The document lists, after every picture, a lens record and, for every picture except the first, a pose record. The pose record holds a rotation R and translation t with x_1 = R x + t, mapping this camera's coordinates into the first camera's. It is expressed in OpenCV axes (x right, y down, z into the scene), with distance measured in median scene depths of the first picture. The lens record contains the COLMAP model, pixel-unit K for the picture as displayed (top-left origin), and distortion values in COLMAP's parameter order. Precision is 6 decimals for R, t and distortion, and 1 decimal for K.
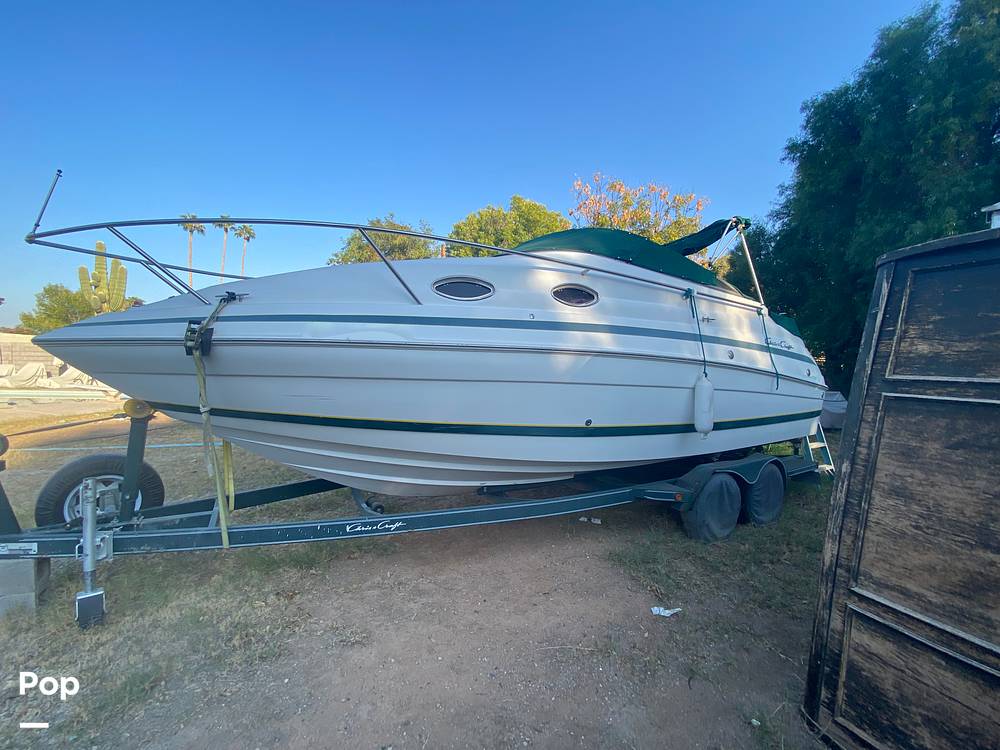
lens RADIAL K [[406.1, 0, 494.9], [0, 406.1, 377.1], [0, 0, 1]] dist [0.019643, -0.019045]
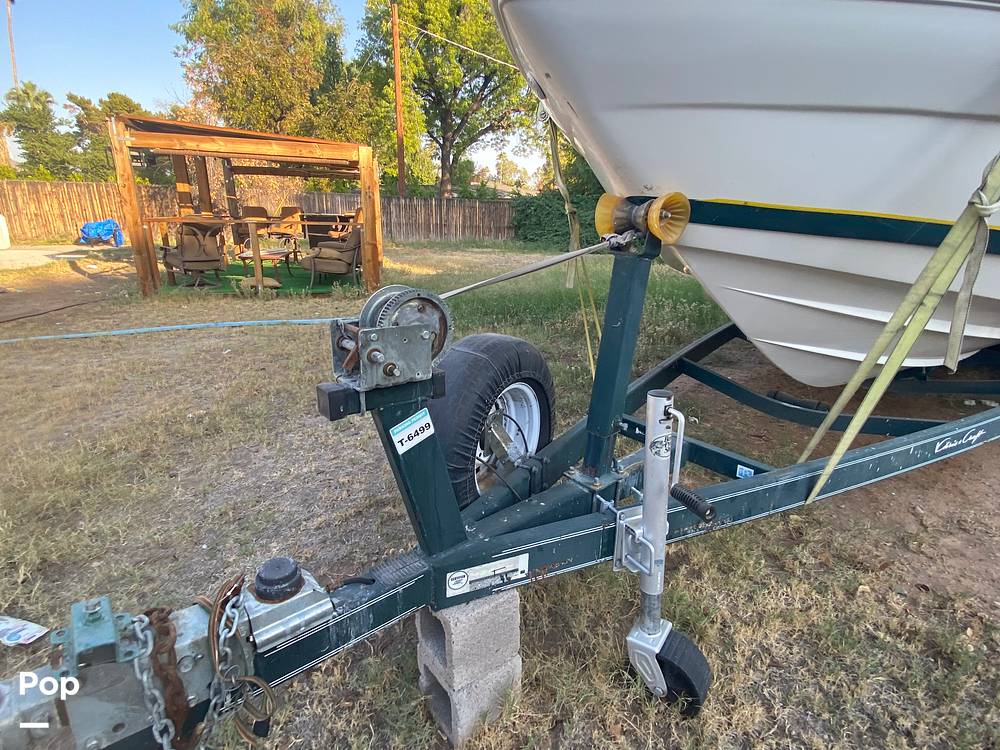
lens RADIAL K [[505.5, 0, 500.0], [0, 505.5, 375.0], [0, 0, 1]] dist [0.046689, -0.043604]
pose [[0.984180, -0.058737, 0.167149, -0.834954], [0.010367, 0.960920, 0.276631, 0.061267], [-0.176866, -0.270522, 0.946328, 0.374073]]
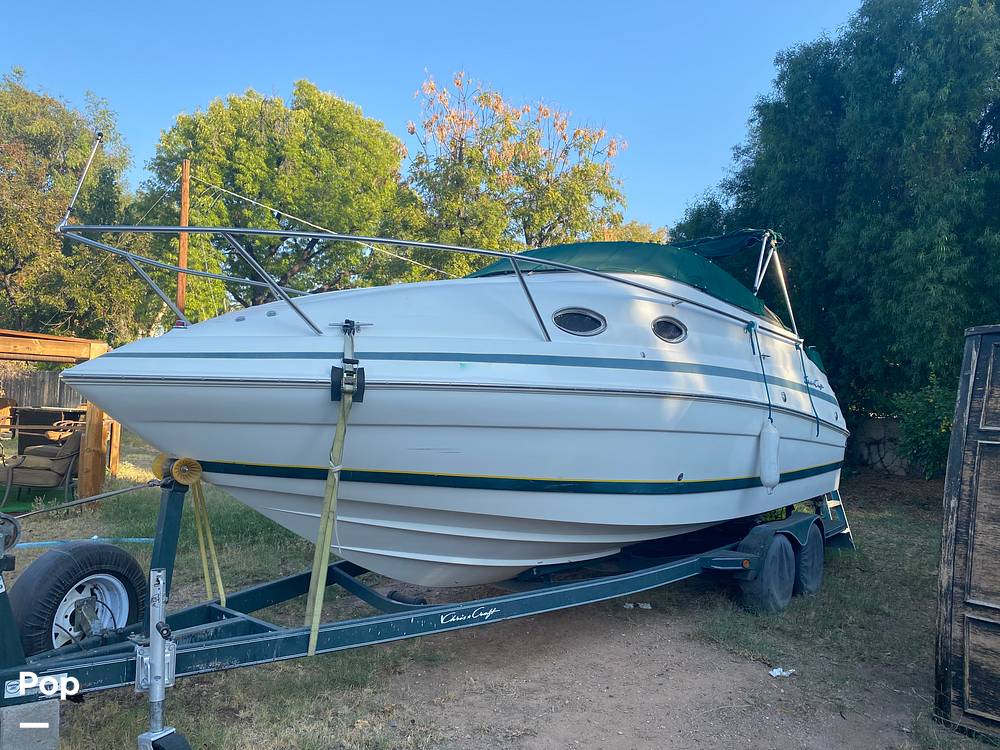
lens RADIAL K [[764.6, 0, 500.0], [0, 764.6, 375.0], [0, 0, 1]] dist [0.037715, -0.027835]
pose [[0.933447, 0.021177, 0.358090, -0.626841], [-0.003625, 0.998762, -0.049616, -0.019331], [-0.358697, 0.045016, 0.932368, -0.341865]]
